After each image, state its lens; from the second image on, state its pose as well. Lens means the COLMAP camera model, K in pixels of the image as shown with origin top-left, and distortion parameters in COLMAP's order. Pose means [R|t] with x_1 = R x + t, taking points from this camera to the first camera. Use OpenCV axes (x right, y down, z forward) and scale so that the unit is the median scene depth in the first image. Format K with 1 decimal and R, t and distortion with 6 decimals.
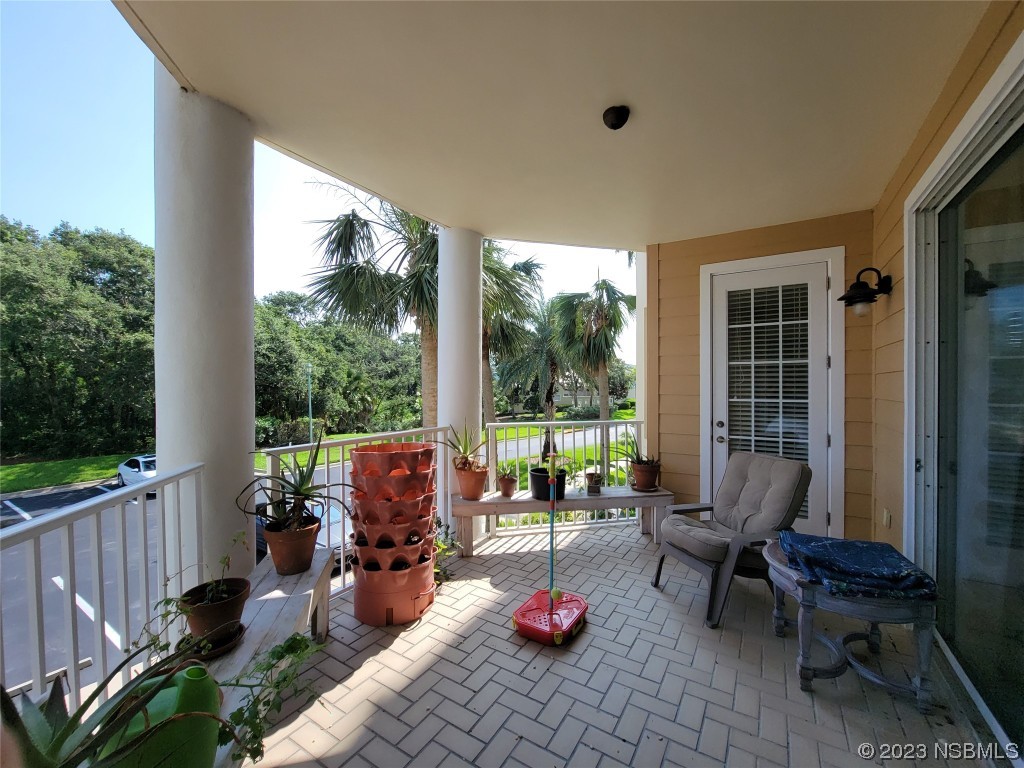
lens RADIAL K [[419.5, 0, 512.0], [0, 419.5, 384.0], [0, 0, 1]] dist [0.001030, 0.000103]
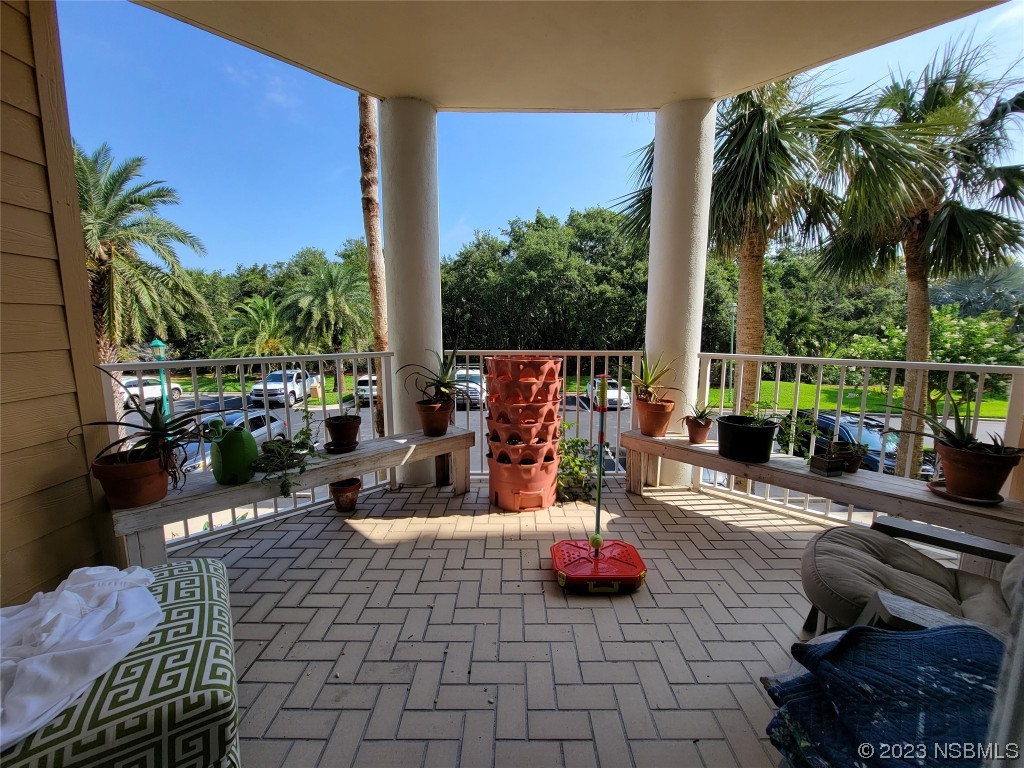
lens RADIAL K [[419.5, 0, 512.0], [0, 419.5, 384.0], [0, 0, 1]] dist [0.001030, 0.000103]
pose [[0.534093, 0.115764, -0.837462, 0.159138], [-0.004796, 0.990980, 0.133927, 0.018451], [0.845412, -0.067513, 0.529831, 0.102400]]
